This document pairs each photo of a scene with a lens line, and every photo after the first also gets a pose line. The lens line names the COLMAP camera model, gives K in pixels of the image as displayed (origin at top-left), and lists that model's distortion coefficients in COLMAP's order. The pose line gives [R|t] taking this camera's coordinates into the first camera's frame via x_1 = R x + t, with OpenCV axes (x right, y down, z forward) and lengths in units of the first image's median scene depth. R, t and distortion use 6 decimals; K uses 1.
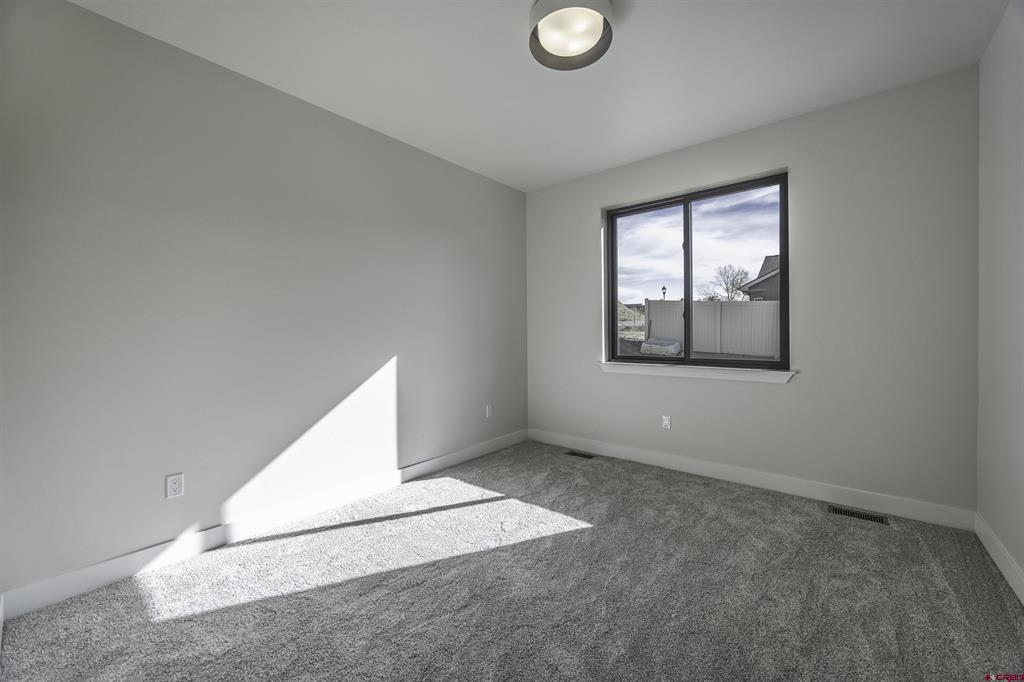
lens RADIAL K [[396.1, 0, 514.4], [0, 396.1, 337.5], [0, 0, 1]] dist [-0.001766, -0.000089]
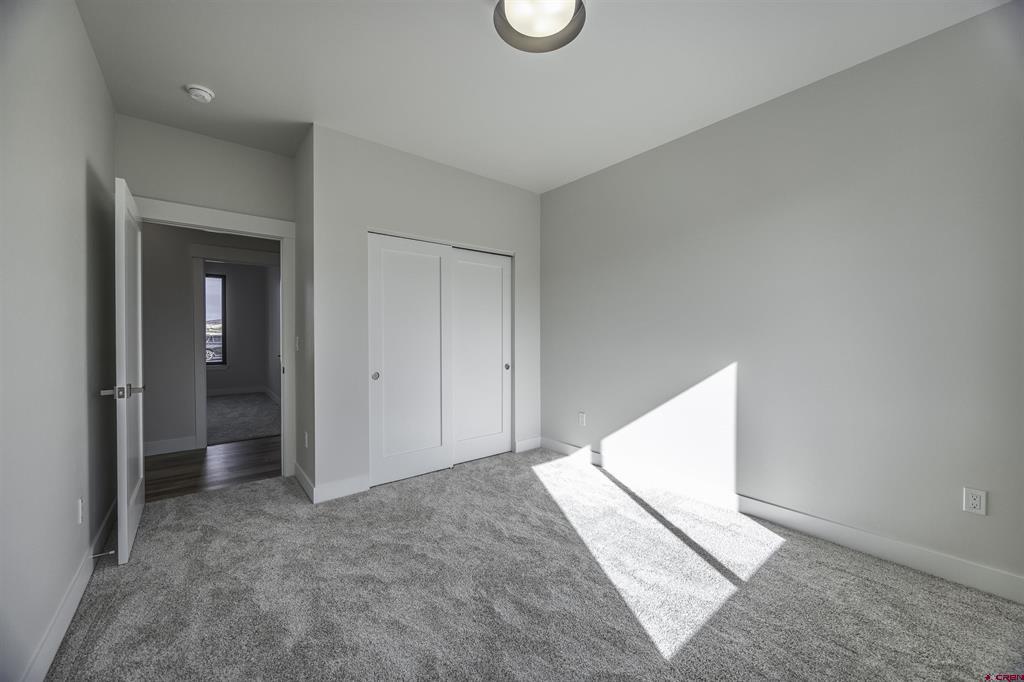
lens RADIAL K [[396.1, 0, 514.4], [0, 396.1, 337.5], [0, 0, 1]] dist [-0.001766, -0.000089]
pose [[-0.216437, 0.008705, -0.976258, 0.788359], [-0.007372, 0.999917, 0.010551, -0.016595], [0.976269, 0.009481, -0.216355, 0.856392]]
